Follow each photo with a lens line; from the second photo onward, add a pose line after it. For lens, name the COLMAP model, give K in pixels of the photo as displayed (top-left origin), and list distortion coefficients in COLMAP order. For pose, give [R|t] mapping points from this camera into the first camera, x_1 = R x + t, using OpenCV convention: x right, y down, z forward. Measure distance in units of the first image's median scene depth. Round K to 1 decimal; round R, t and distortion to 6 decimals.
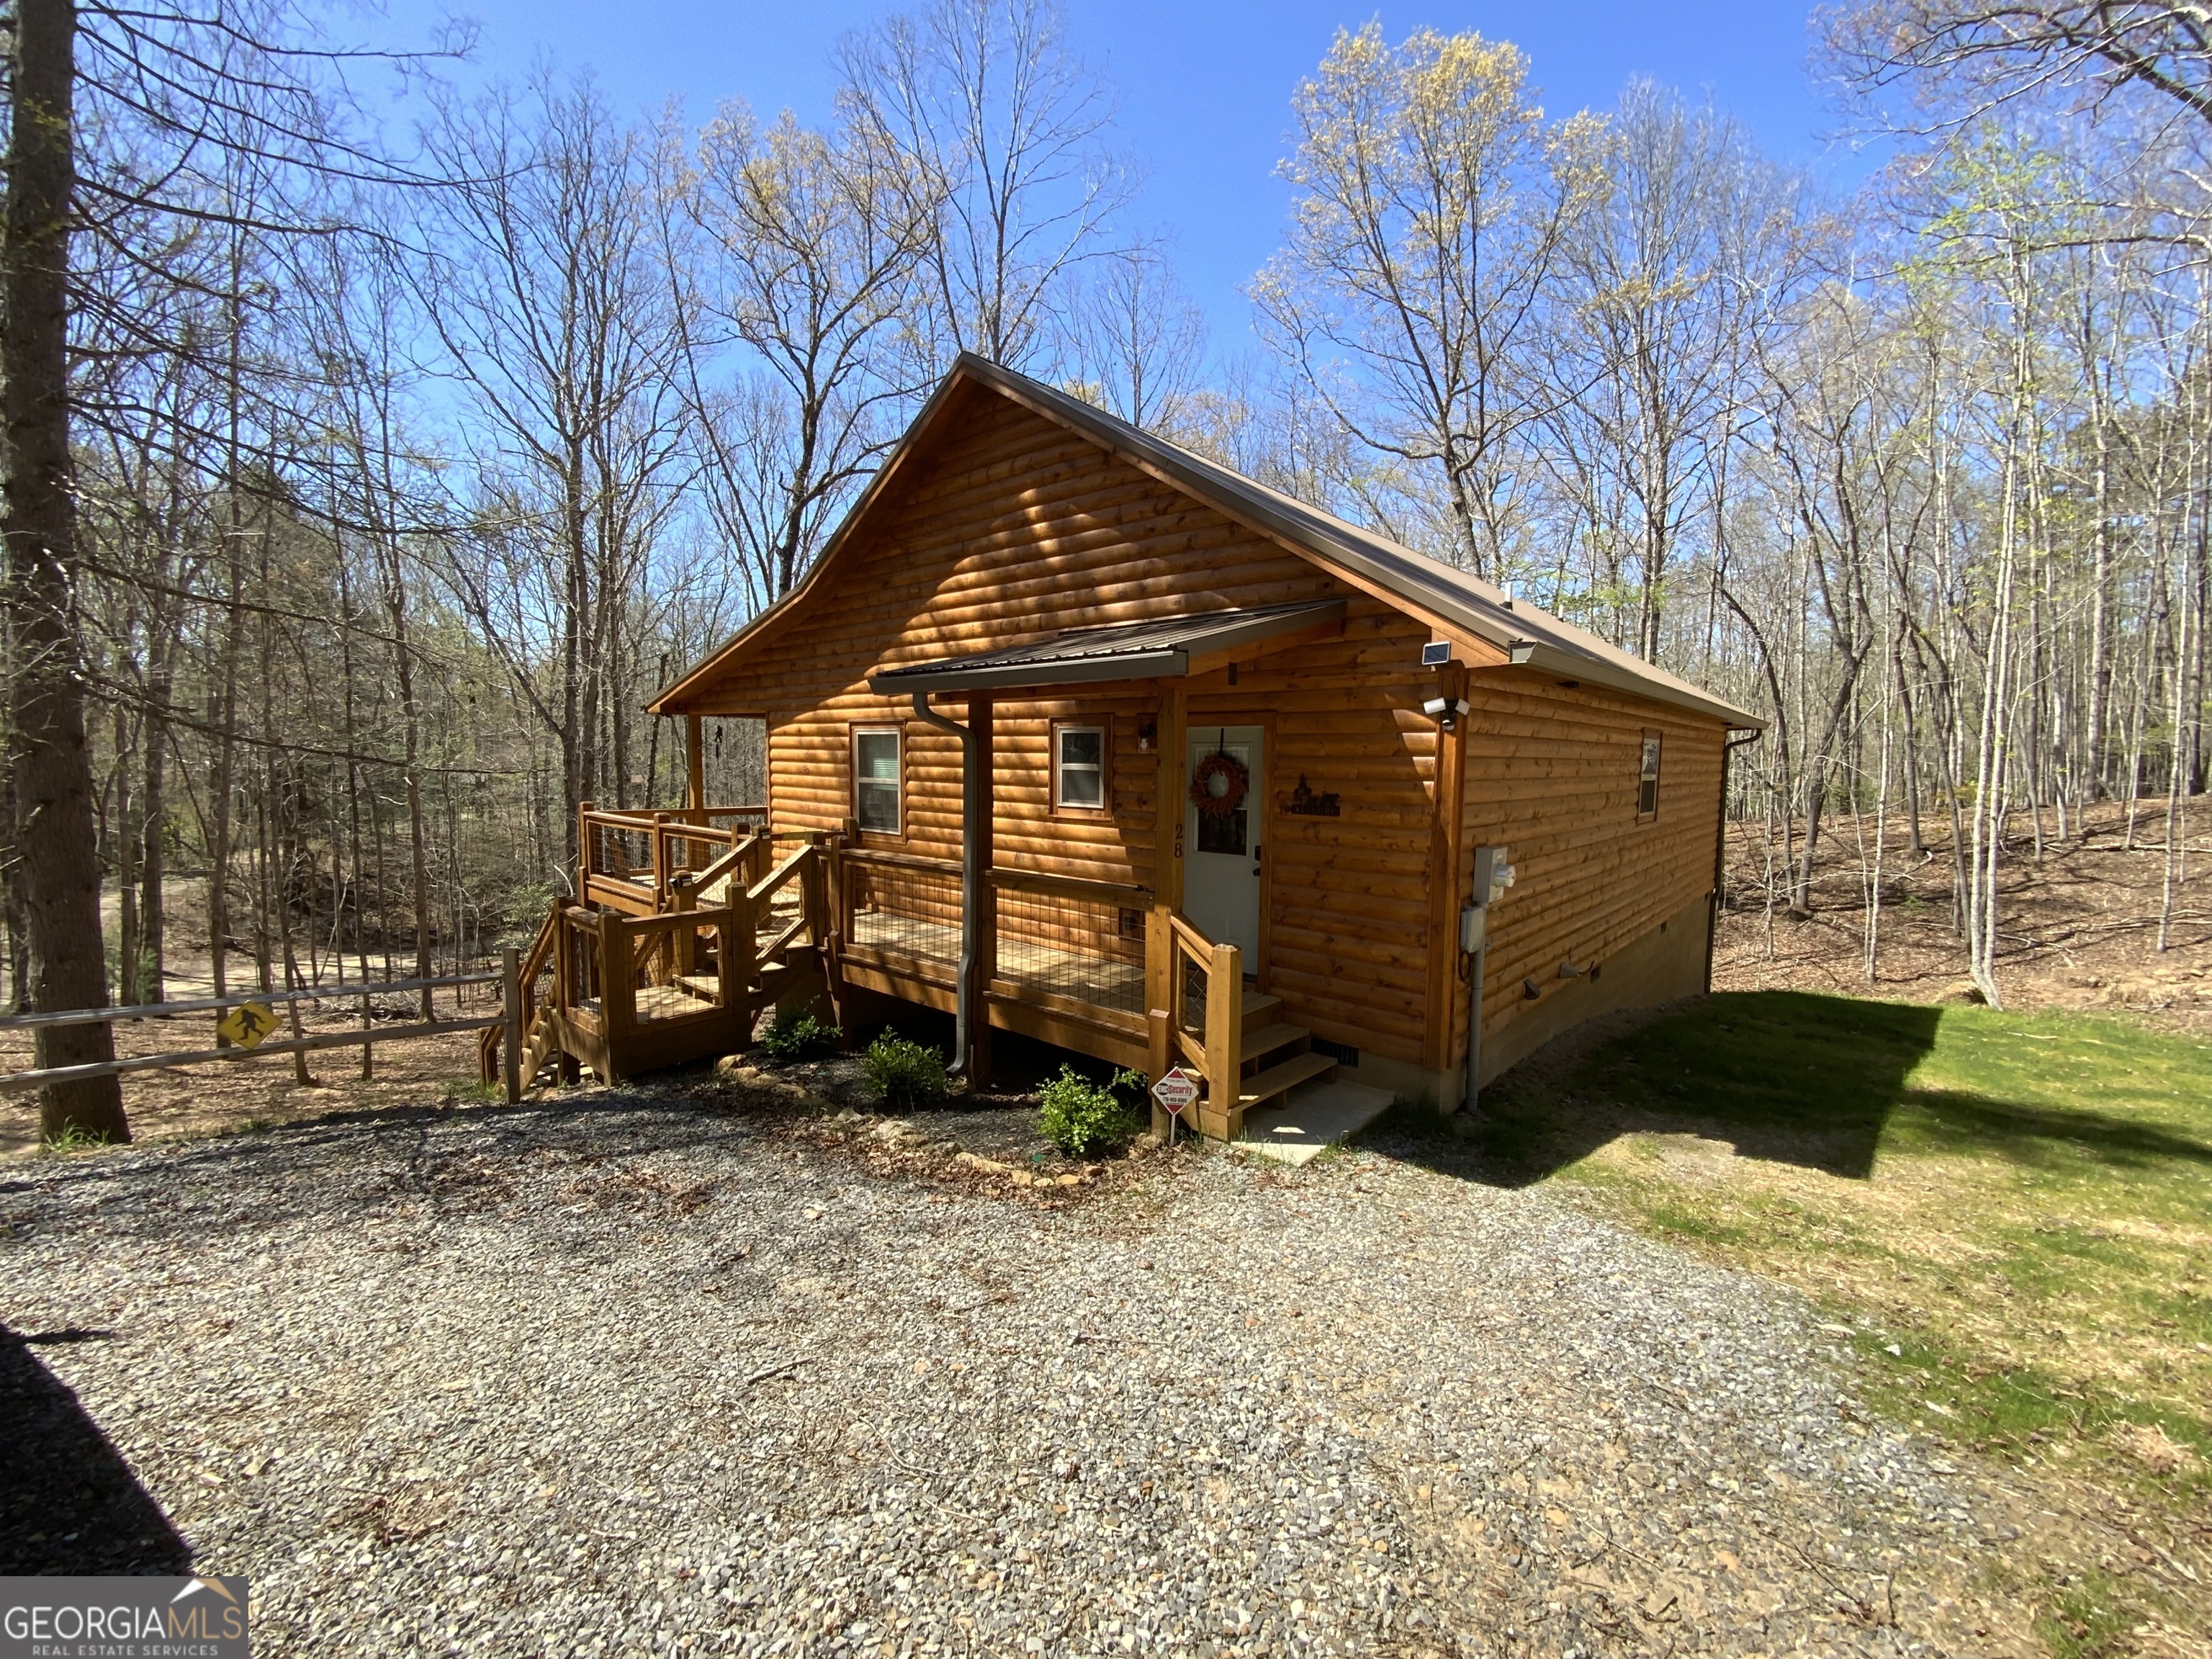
lens RADIAL K [[891.4, 0, 1107.2], [0, 891.4, 828.9], [0, 0, 1]] dist [0.014258, -0.016271]
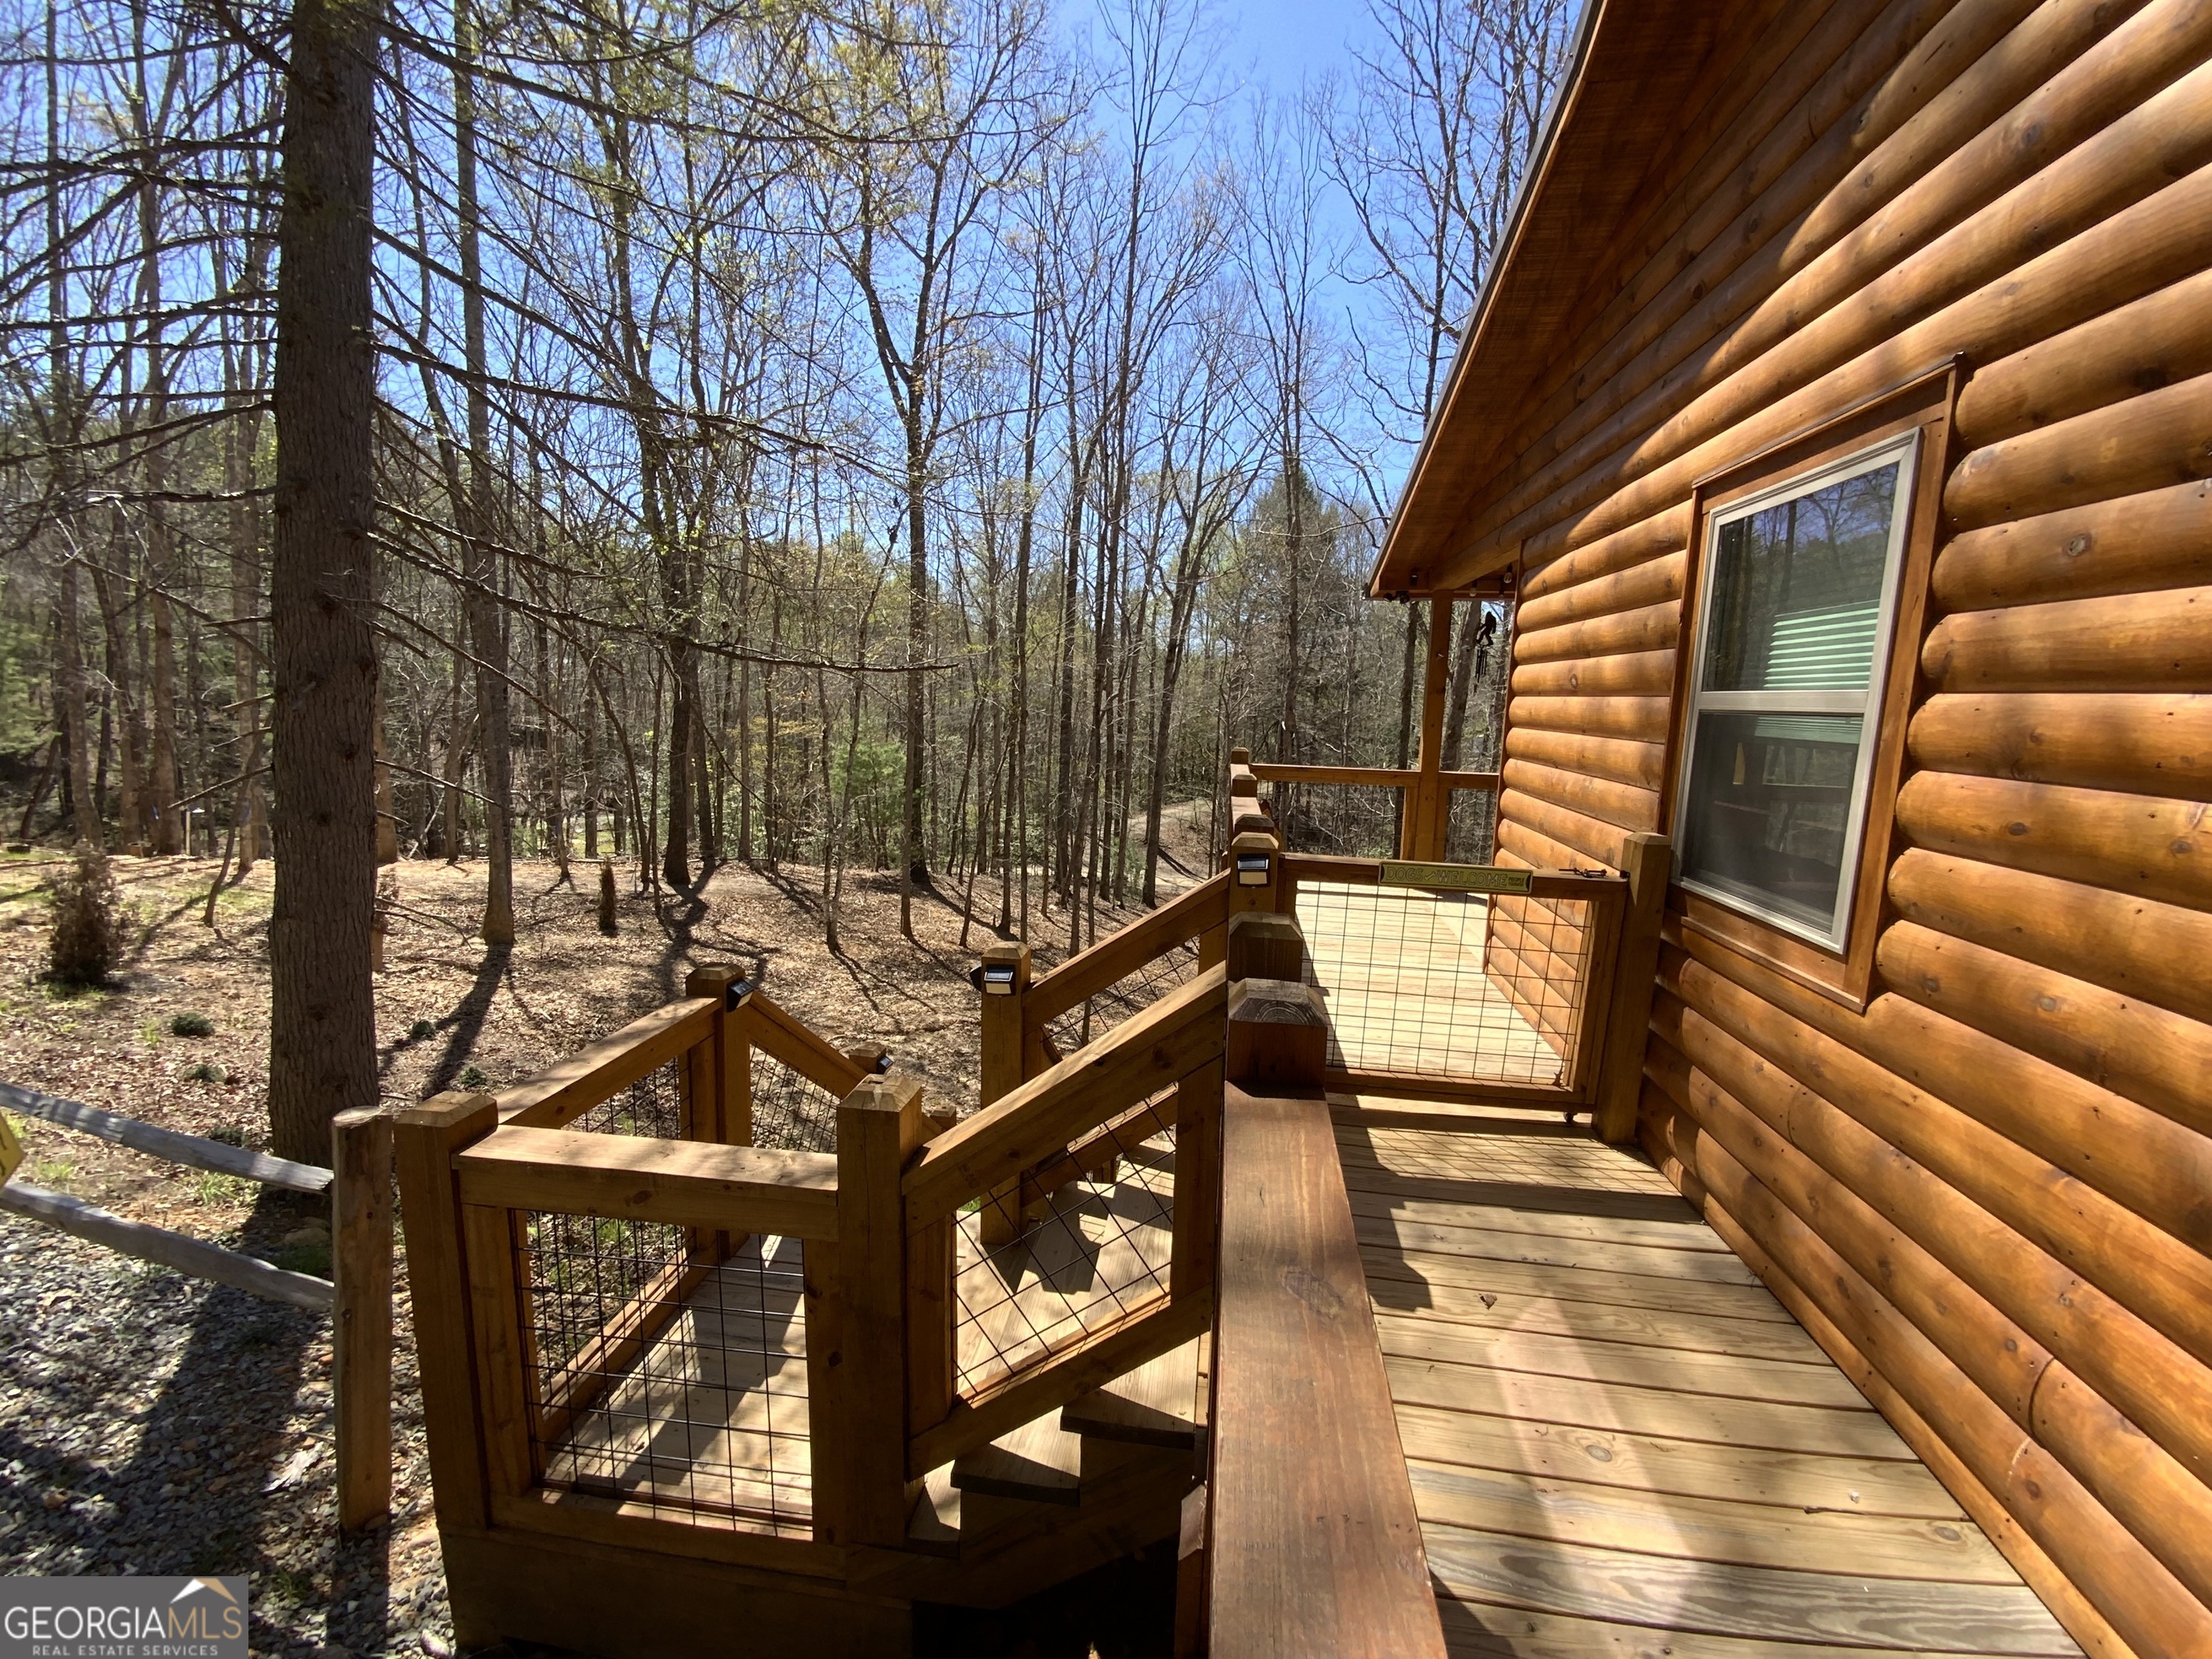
lens RADIAL K [[882.9, 0, 1104.9], [0, 882.9, 832.4], [0, 0, 1]] dist [0.028758, -0.022030]
pose [[0.545183, 0.113873, -0.830547, -0.181825], [-0.065813, 0.993487, 0.093013, -0.035609], [0.835730, 0.003951, 0.549127, 0.865972]]
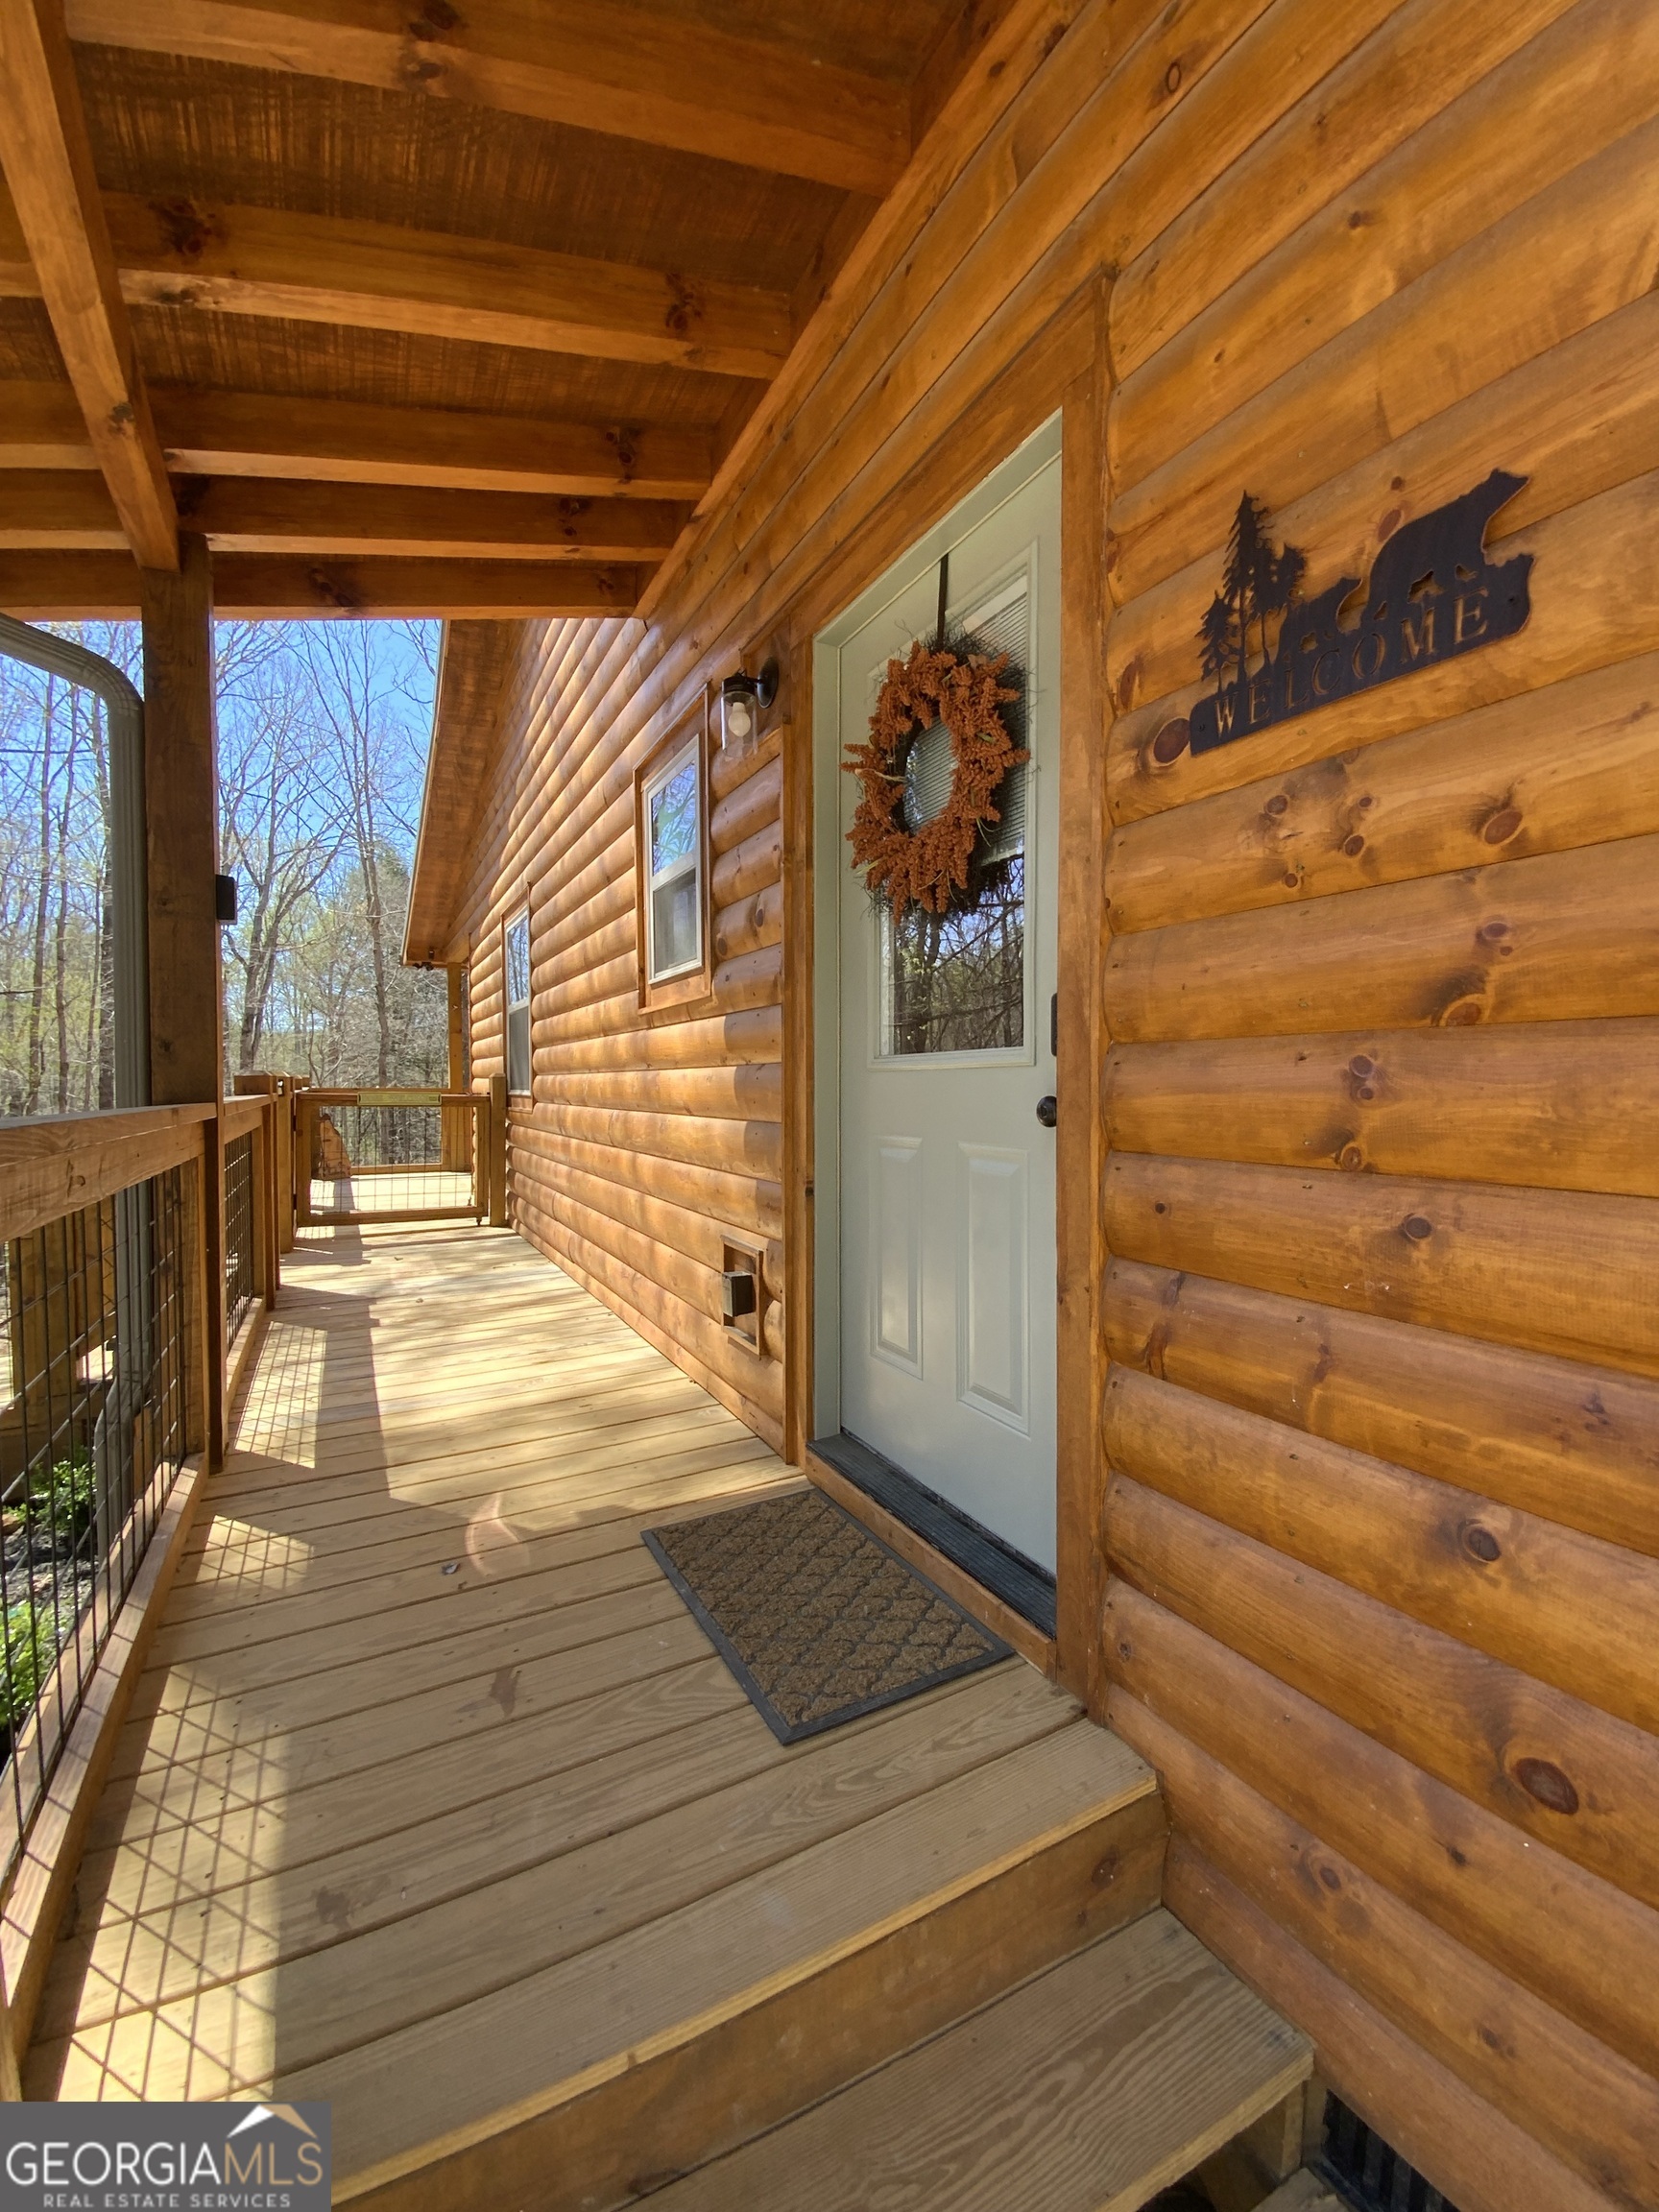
lens RADIAL K [[882.9, 0, 810.7], [0, 882.9, 1105.5], [0, 0, 1]] dist [0.028758, -0.022030]
pose [[0.934558, -0.018137, -0.355348, 0.155421], [0.001664, 0.998912, -0.046607, 0.046551], [0.355807, 0.042965, 0.933571, 0.638903]]
